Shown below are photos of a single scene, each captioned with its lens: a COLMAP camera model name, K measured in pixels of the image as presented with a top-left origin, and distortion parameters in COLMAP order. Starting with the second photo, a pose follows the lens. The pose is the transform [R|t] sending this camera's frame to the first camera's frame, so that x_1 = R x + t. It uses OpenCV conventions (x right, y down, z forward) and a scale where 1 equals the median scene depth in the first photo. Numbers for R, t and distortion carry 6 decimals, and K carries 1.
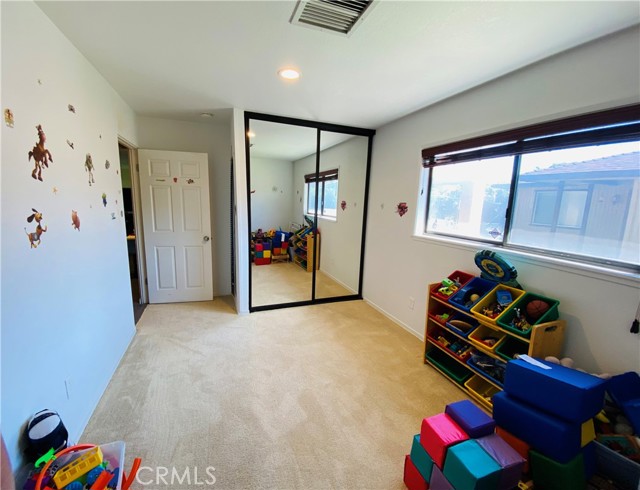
lens RADIAL K [[269.4, 0, 317.8], [0, 269.4, 244.5], [0, 0, 1]] dist [0.000300, -0.000664]
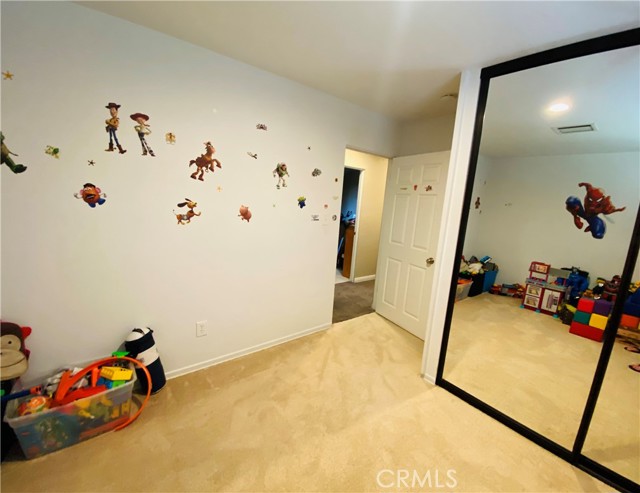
lens RADIAL K [[269.4, 0, 318.9], [0, 269.4, 244.9], [0, 0, 1]] dist [0.000300, -0.000664]
pose [[0.304875, 0.151367, -0.940287, 0.538198], [-0.222377, 0.971313, 0.084259, -0.155220], [0.926067, 0.183410, 0.329789, 1.109584]]
